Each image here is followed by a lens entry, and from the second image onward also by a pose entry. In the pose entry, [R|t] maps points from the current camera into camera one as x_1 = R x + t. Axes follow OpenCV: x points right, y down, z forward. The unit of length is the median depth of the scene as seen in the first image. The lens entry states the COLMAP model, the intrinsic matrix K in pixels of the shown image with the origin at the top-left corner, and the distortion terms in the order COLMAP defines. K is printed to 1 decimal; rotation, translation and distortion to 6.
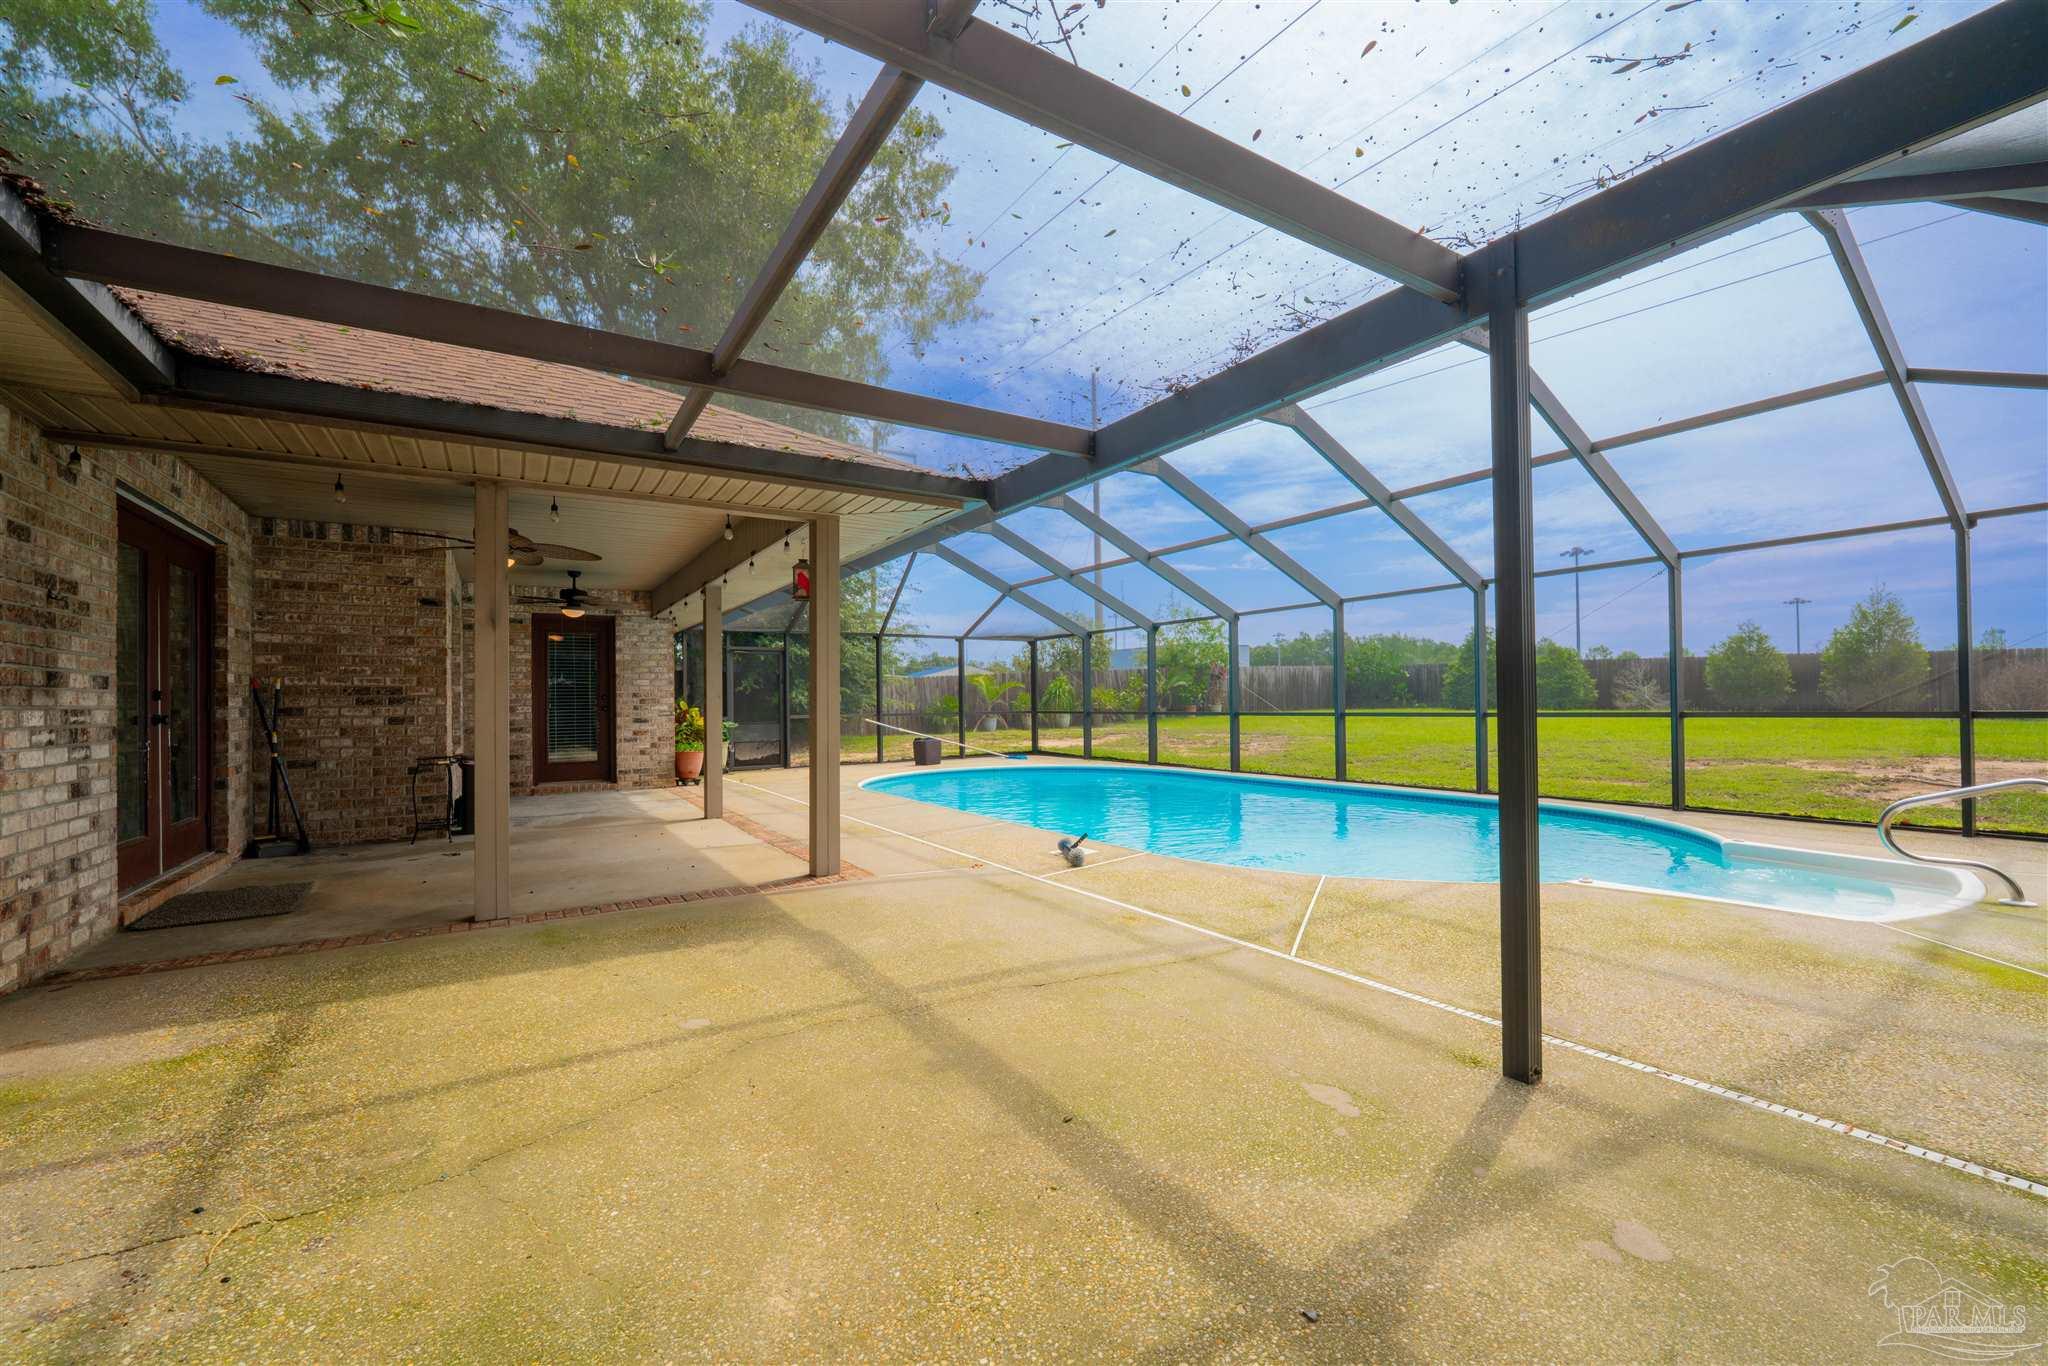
lens RADIAL K [[835.4, 0, 1010.3], [0, 835.4, 694.4], [0, 0, 1]] dist [-0.011427, -0.000753]
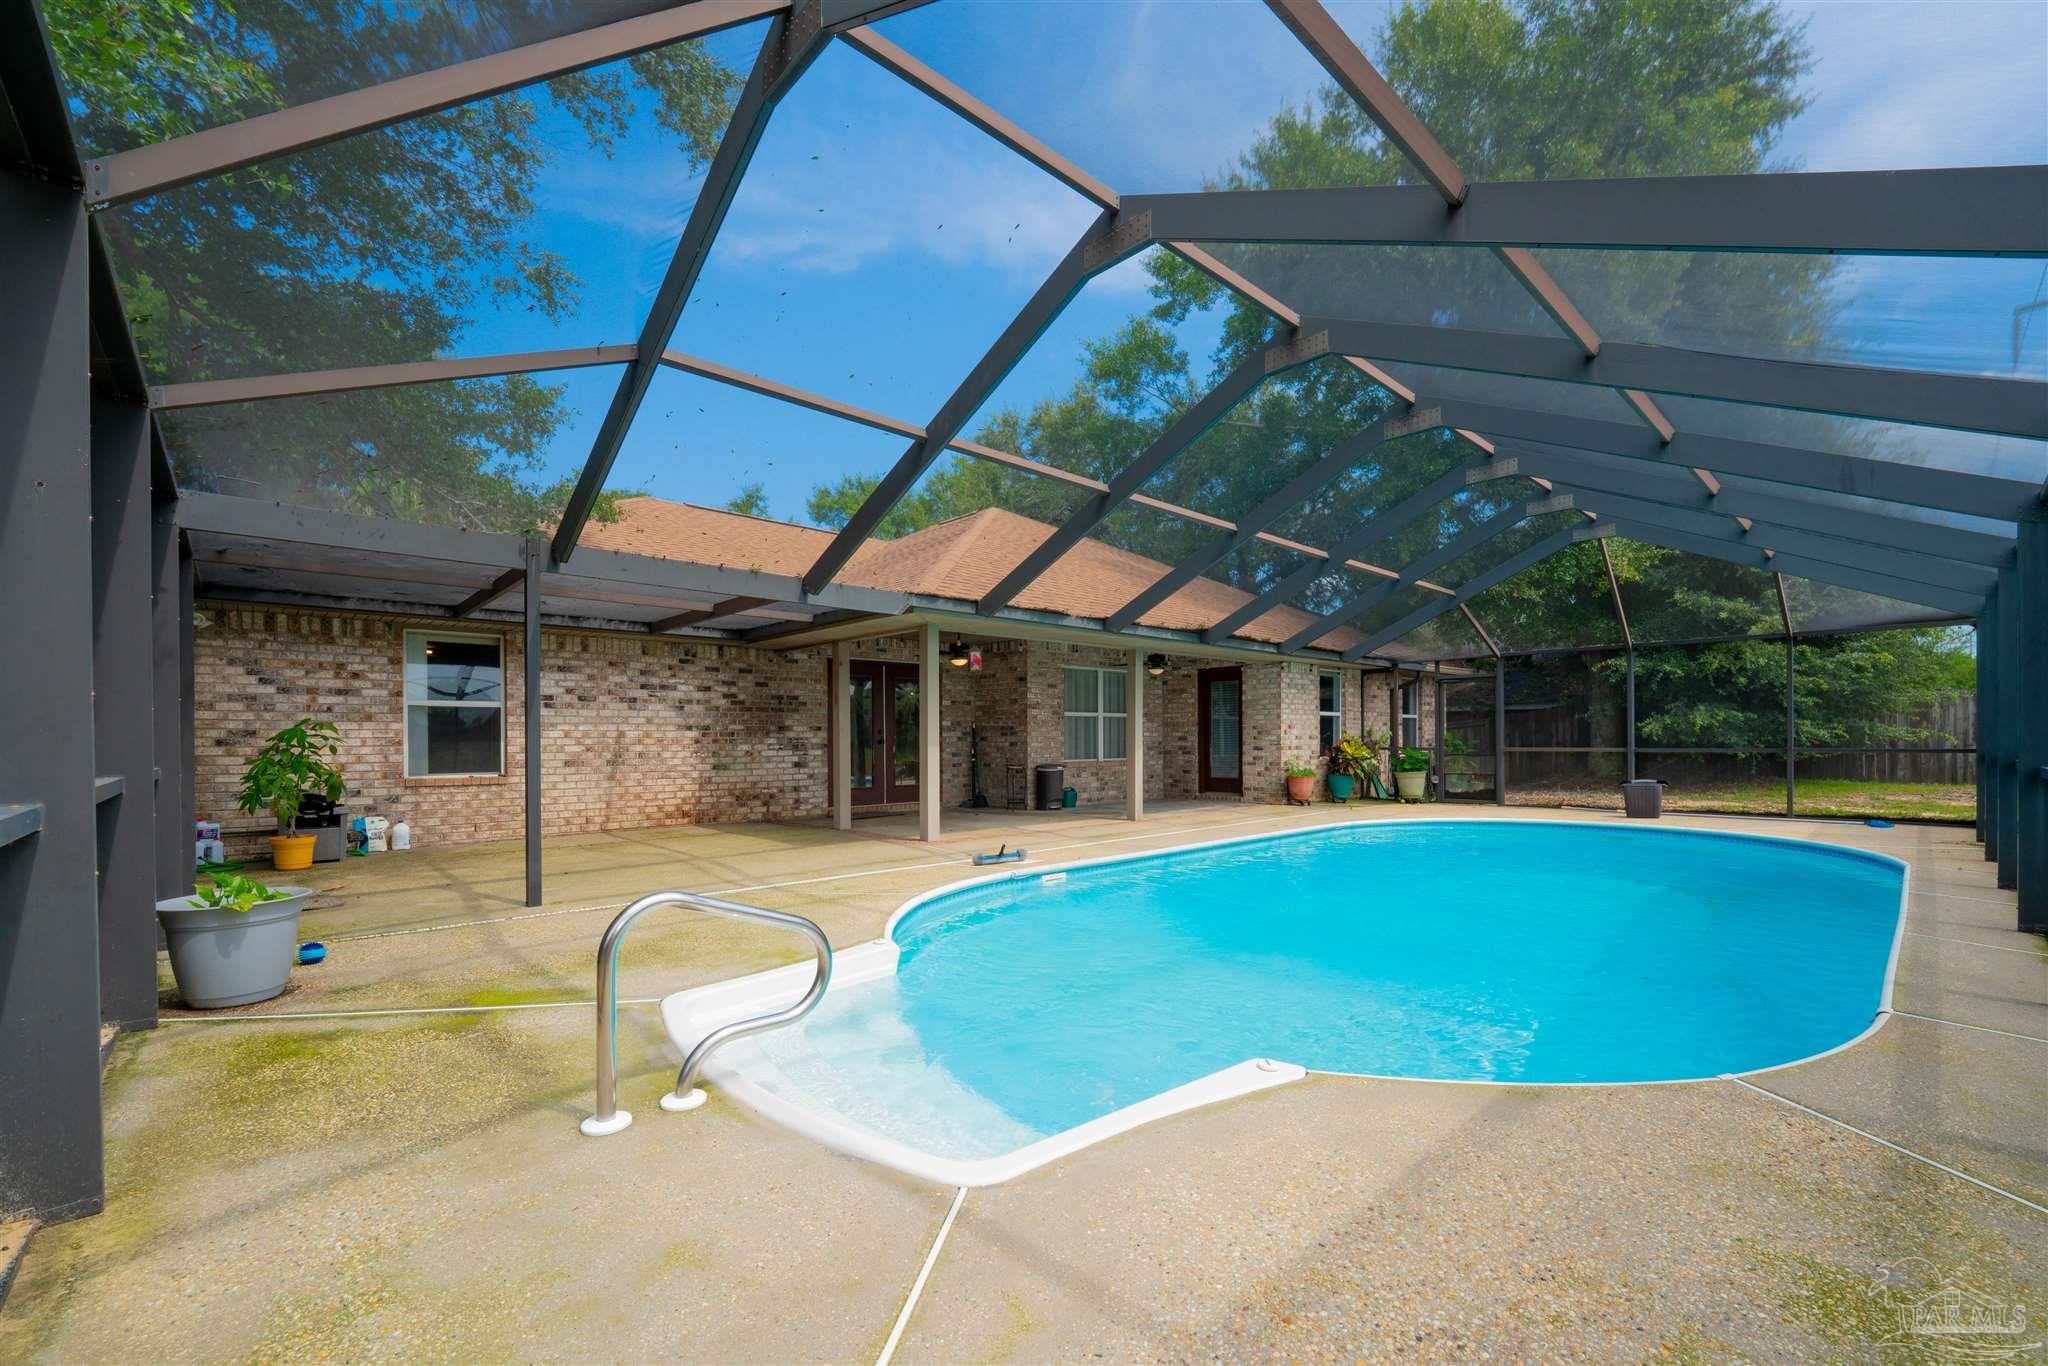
lens RADIAL K [[835.4, 0, 1031.8], [0, 835.4, 735.9], [0, 0, 1]] dist [-0.011427, -0.000753]
pose [[0.199794, 0.009664, -0.979790, 0.711524], [0.011052, 0.999866, 0.012116, -0.005828], [0.979776, -0.013250, 0.199660, 0.427674]]
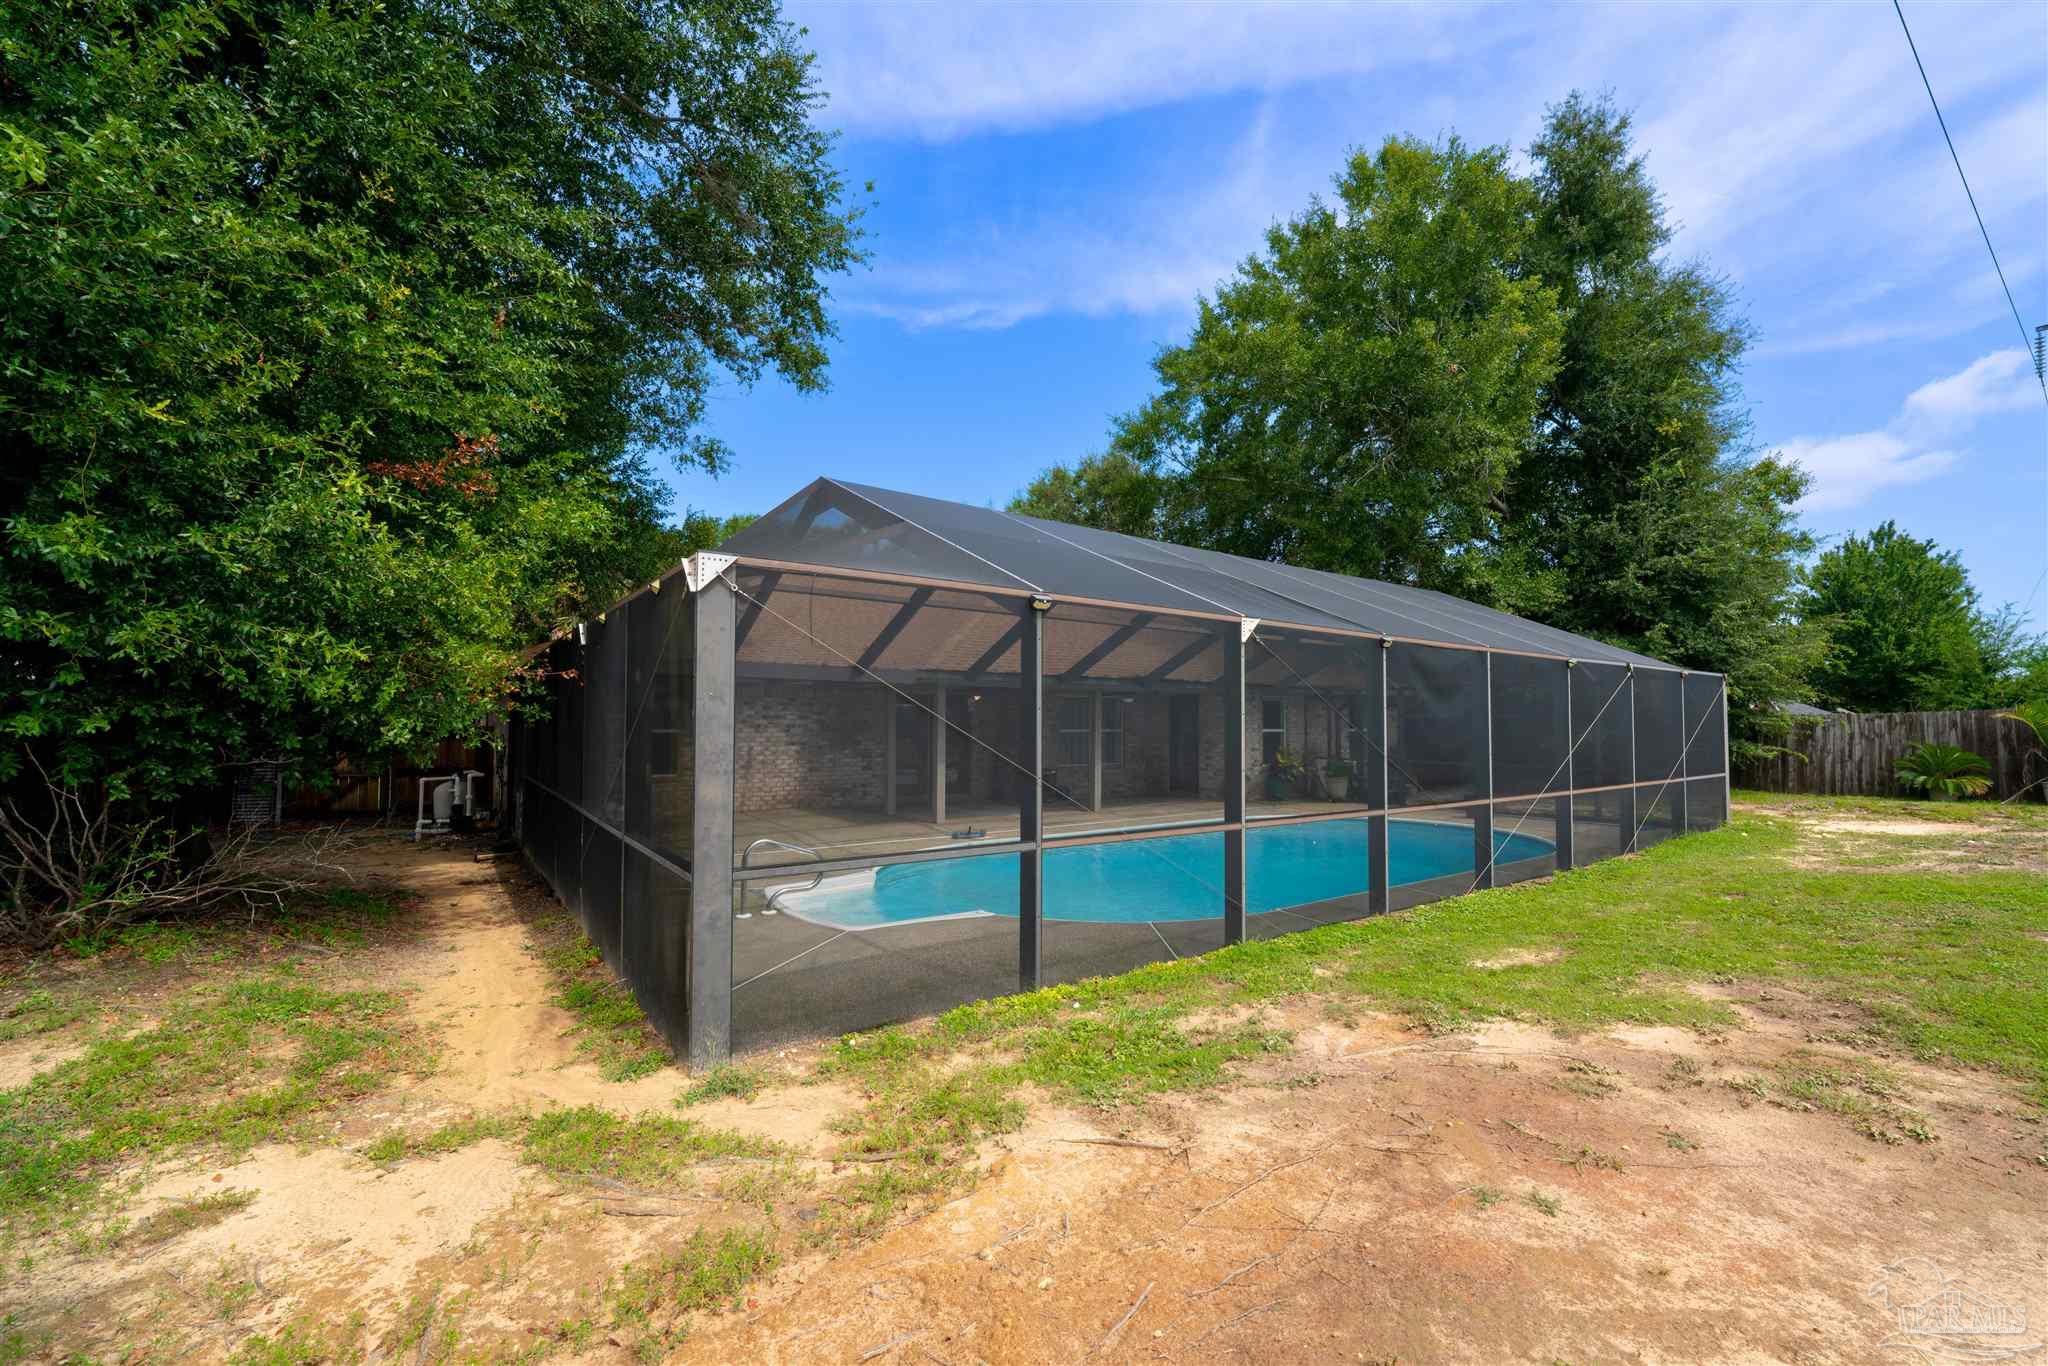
lens RADIAL K [[835.4, 0, 1019.1], [0, 835.4, 677.1], [0, 0, 1]] dist [-0.011427, -0.000753]
pose [[0.054835, -0.038466, -0.997754, 1.156123], [0.006477, 0.999250, -0.038167, -0.064545], [0.998474, -0.004370, 0.055043, 0.543336]]
